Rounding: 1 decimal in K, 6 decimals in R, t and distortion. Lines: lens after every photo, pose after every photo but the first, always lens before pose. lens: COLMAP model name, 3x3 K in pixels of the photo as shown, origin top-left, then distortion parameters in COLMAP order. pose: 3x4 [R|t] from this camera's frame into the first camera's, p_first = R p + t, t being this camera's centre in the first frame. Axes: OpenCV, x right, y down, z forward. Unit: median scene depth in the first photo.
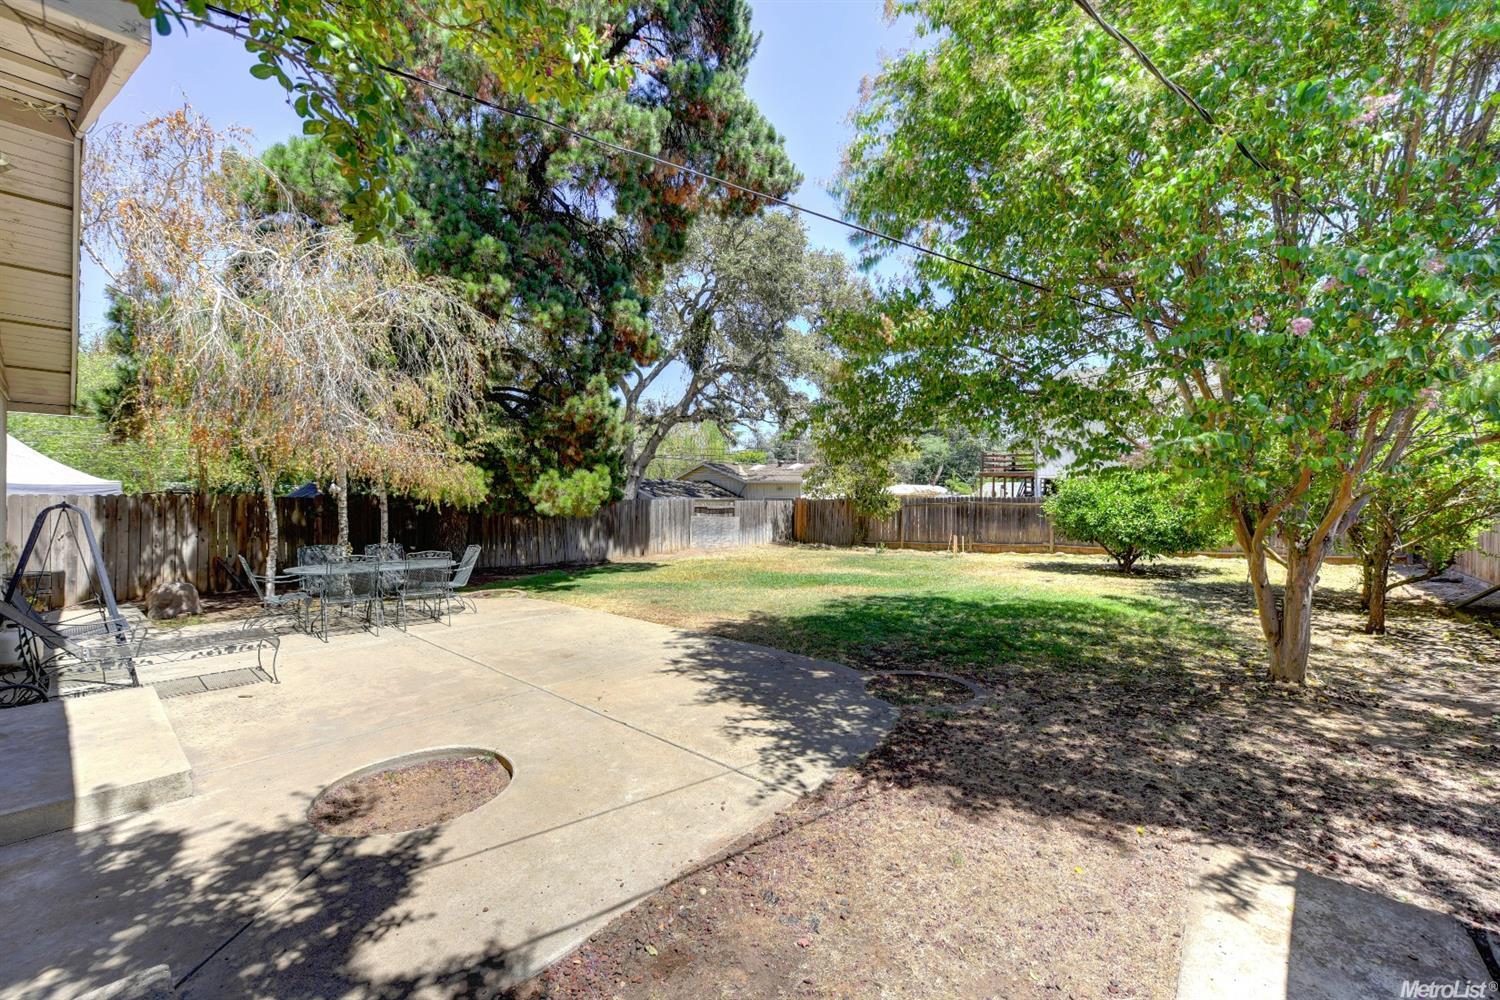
lens RADIAL K [[593.1, 0, 755.7], [0, 593.1, 495.0], [0, 0, 1]] dist [0.001351, 0.000046]
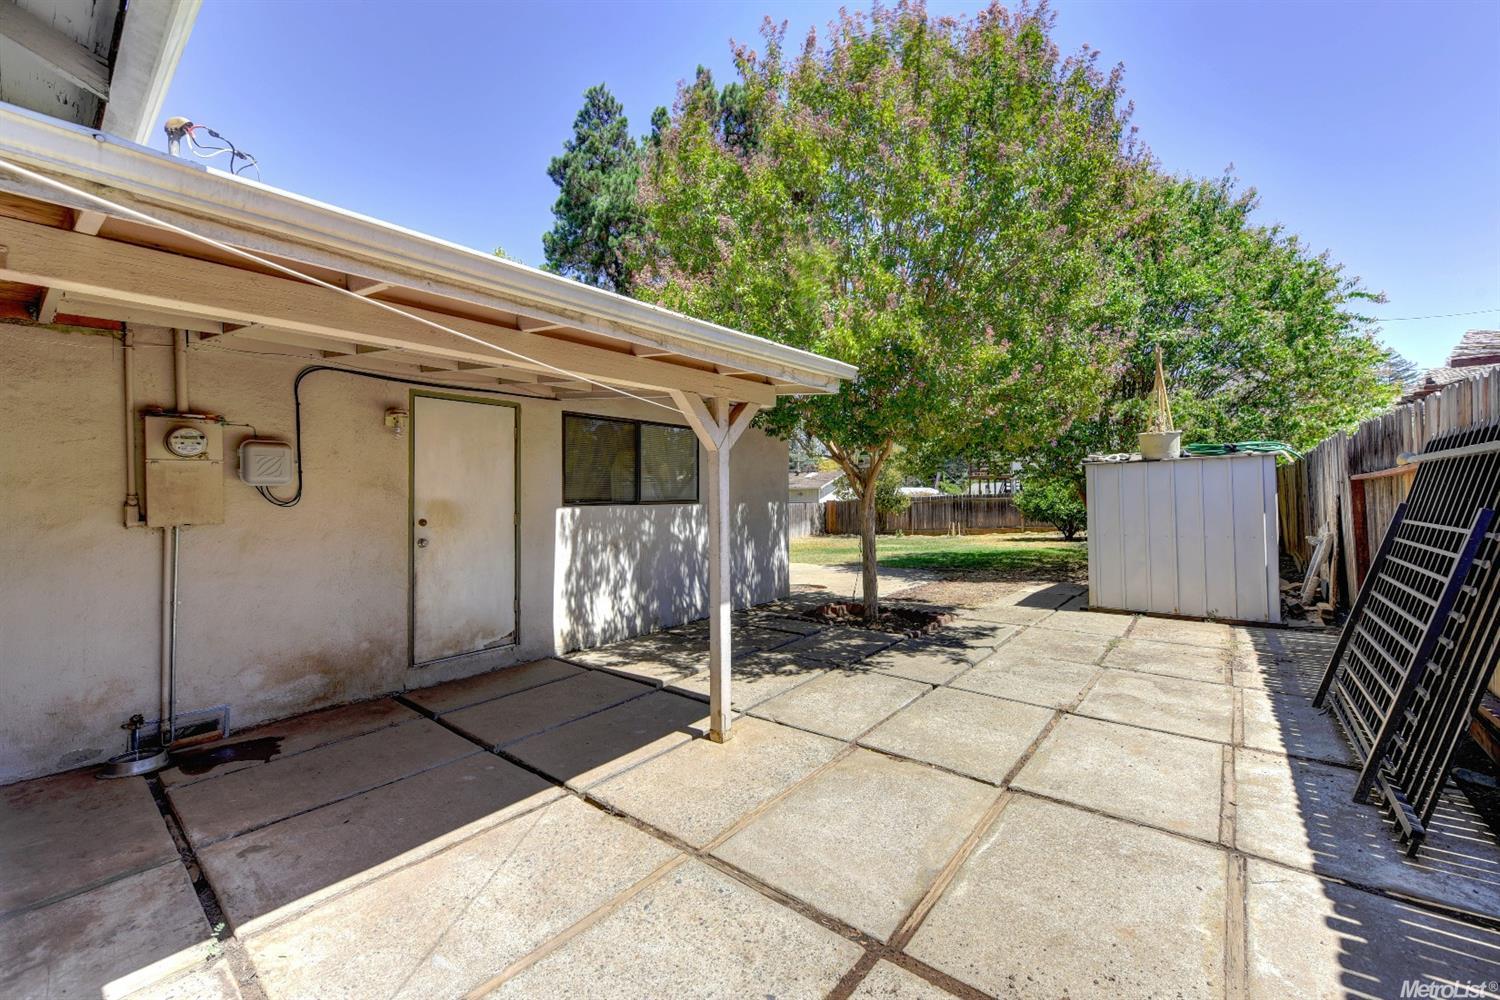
lens RADIAL K [[593.1, 0, 755.7], [0, 593.1, 495.0], [0, 0, 1]] dist [0.001351, 0.000046]
pose [[0.999320, -0.031022, 0.019907, -0.129744], [0.031246, 0.999450, -0.011067, 0.003940], [-0.019553, 0.011682, 0.999741, -0.324033]]
